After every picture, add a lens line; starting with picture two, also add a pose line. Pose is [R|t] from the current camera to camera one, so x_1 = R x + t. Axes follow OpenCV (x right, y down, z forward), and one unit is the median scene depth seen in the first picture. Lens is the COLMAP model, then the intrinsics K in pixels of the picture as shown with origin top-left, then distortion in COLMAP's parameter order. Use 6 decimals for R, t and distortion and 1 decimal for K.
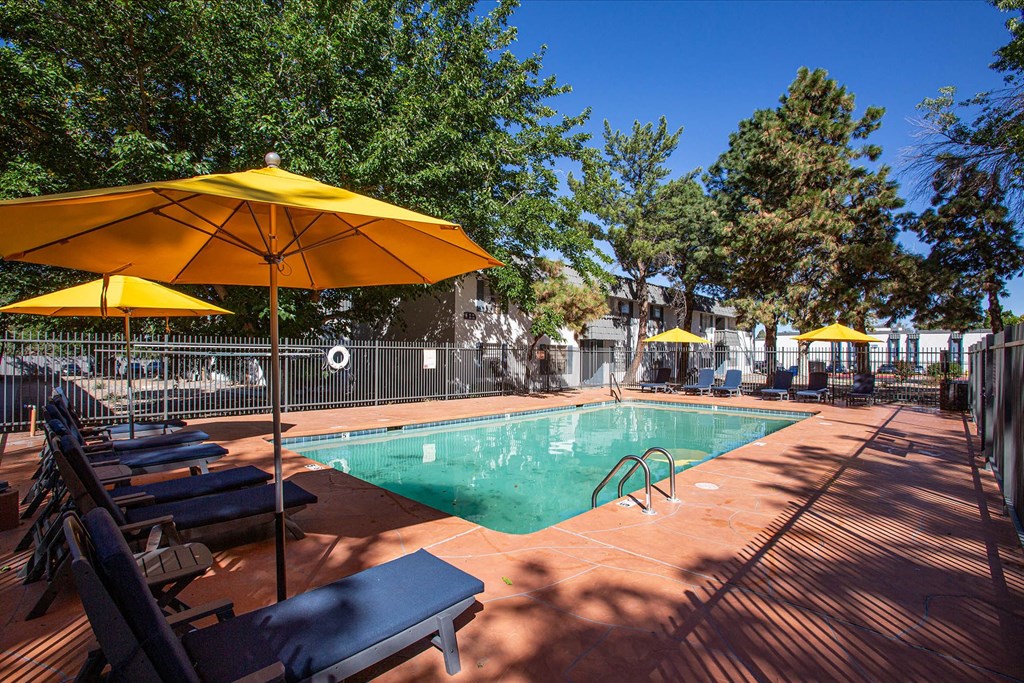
lens RADIAL K [[472.2, 0, 511.5], [0, 472.2, 354.2], [0, 0, 1]] dist [0.000297, 0.000037]
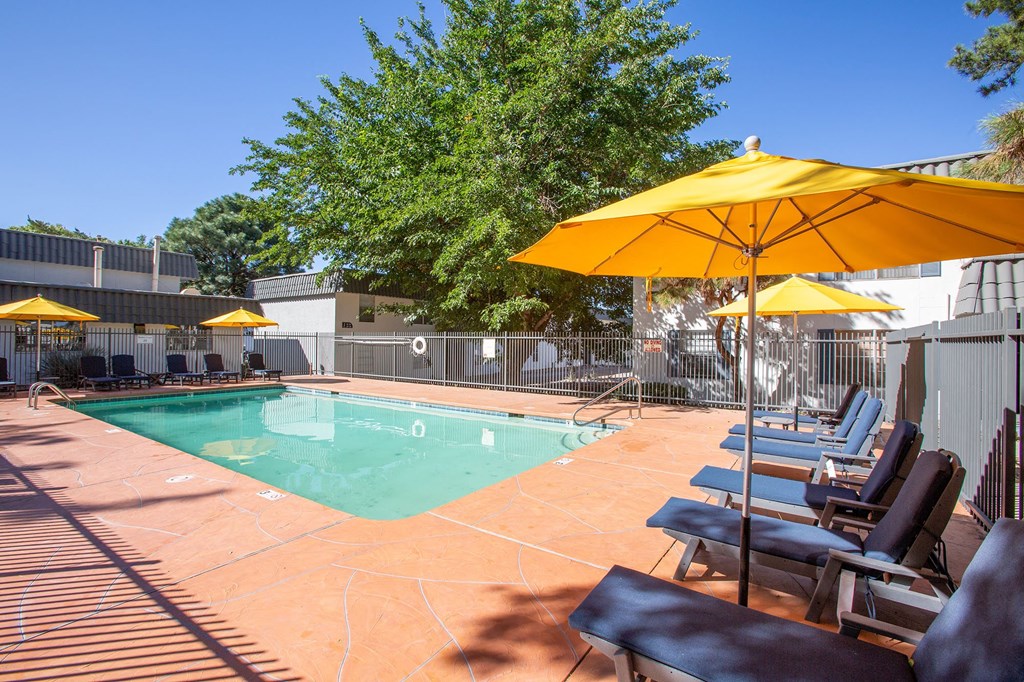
lens RADIAL K [[461.1, 0, 512.0], [0, 461.1, 341.0], [0, 0, 1]] dist [-0.037595, 0.000275]
pose [[0.163077, -0.015989, -0.986484, 0.969162], [-0.016127, 0.999692, -0.018869, 0.014813], [0.986481, 0.018986, 0.162769, 1.048803]]
